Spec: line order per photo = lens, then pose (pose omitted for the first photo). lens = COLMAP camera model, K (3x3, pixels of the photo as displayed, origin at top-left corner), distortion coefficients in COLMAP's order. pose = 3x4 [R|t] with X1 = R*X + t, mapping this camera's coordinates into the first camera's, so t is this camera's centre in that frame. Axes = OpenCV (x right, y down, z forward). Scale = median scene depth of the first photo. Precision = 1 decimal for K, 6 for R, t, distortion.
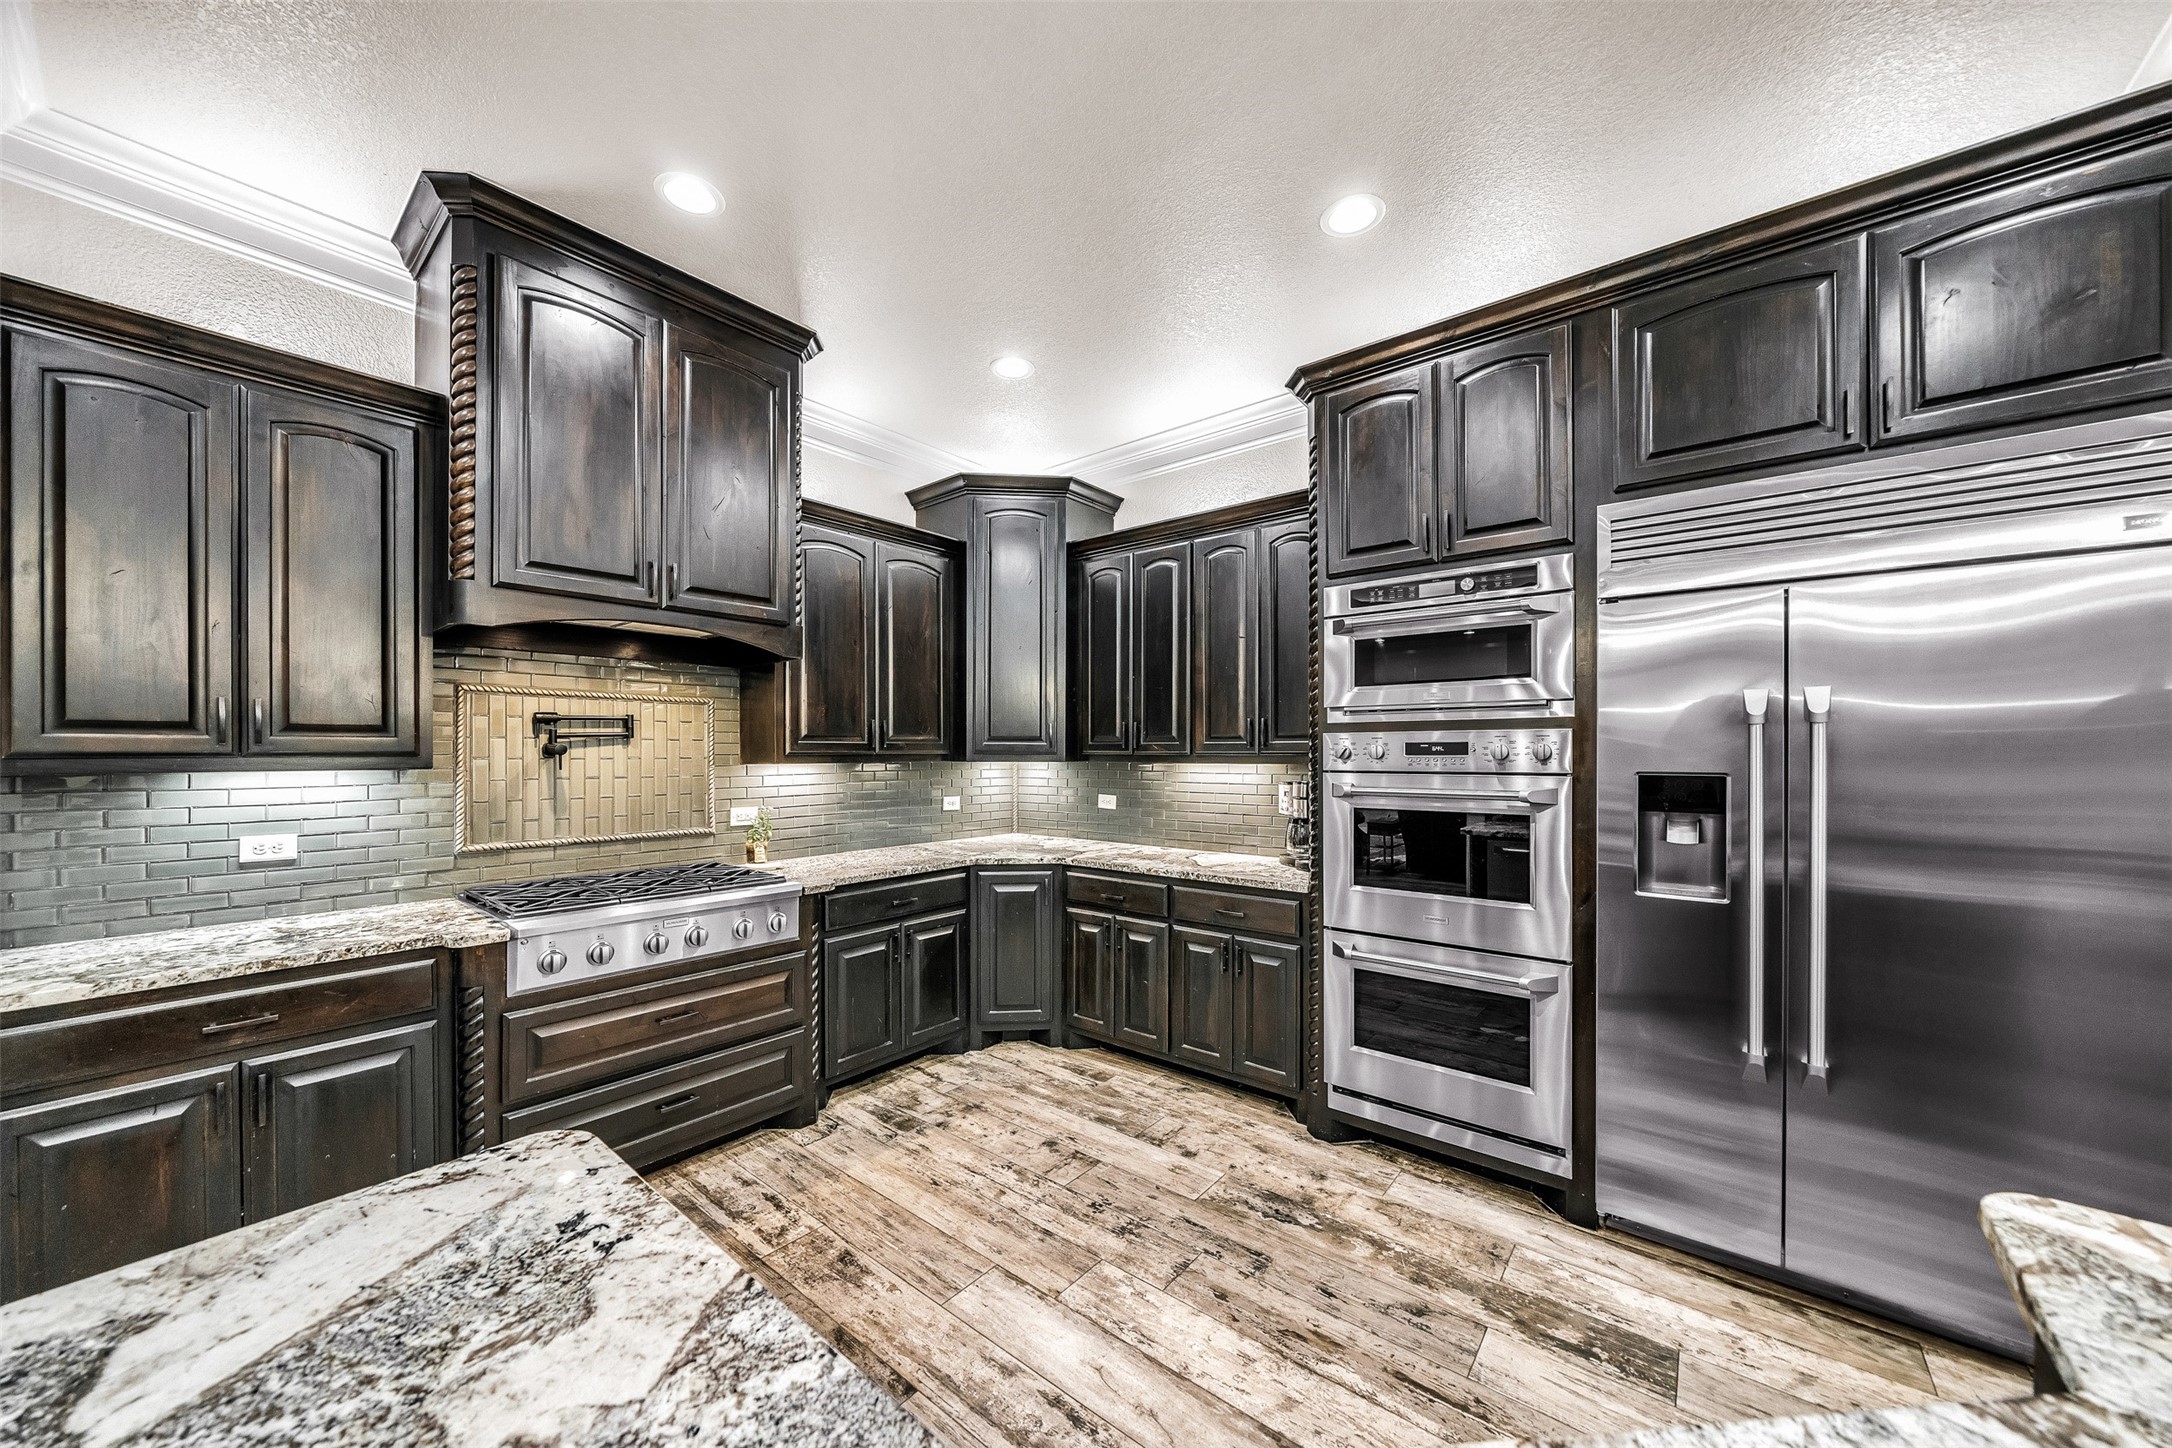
lens RADIAL K [[758.7, 0, 1075.0], [0, 758.7, 750.4], [0, 0, 1]] dist [-0.005090, -0.000045]
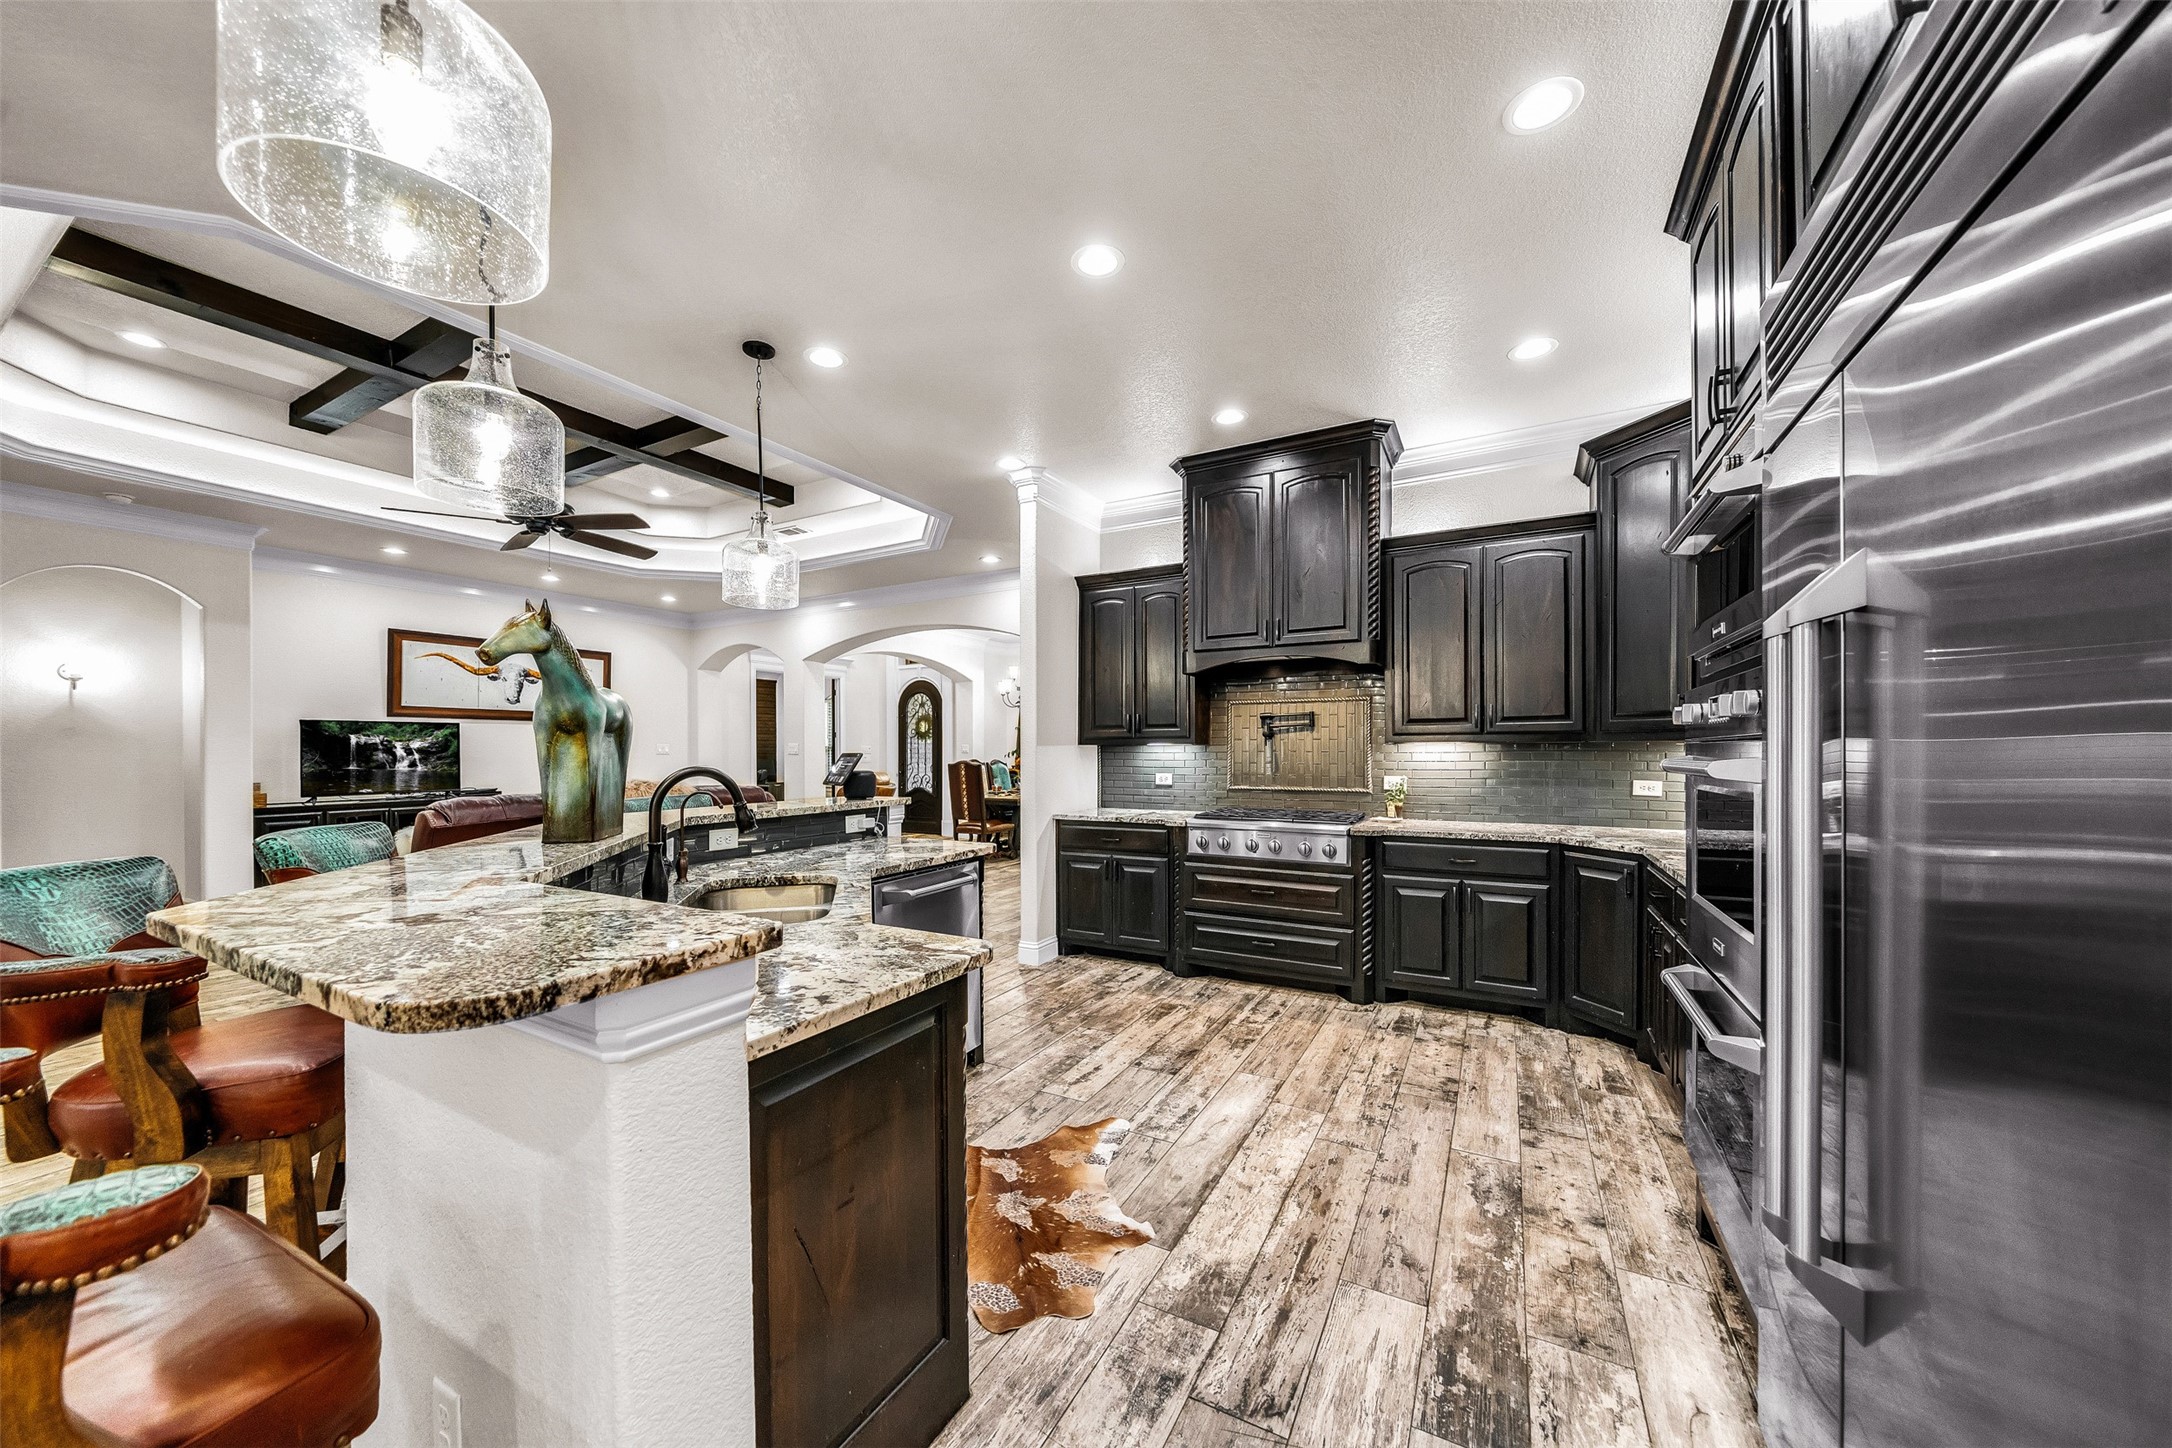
lens RADIAL K [[758.7, 0, 1086.2], [0, 758.7, 747.1], [0, 0, 1]] dist [-0.005090, -0.000045]
pose [[0.198375, -0.006339, -0.980106, 0.948202], [0.005611, 0.999970, -0.005331, 0.035162], [0.980110, -0.004442, 0.198405, 0.259673]]
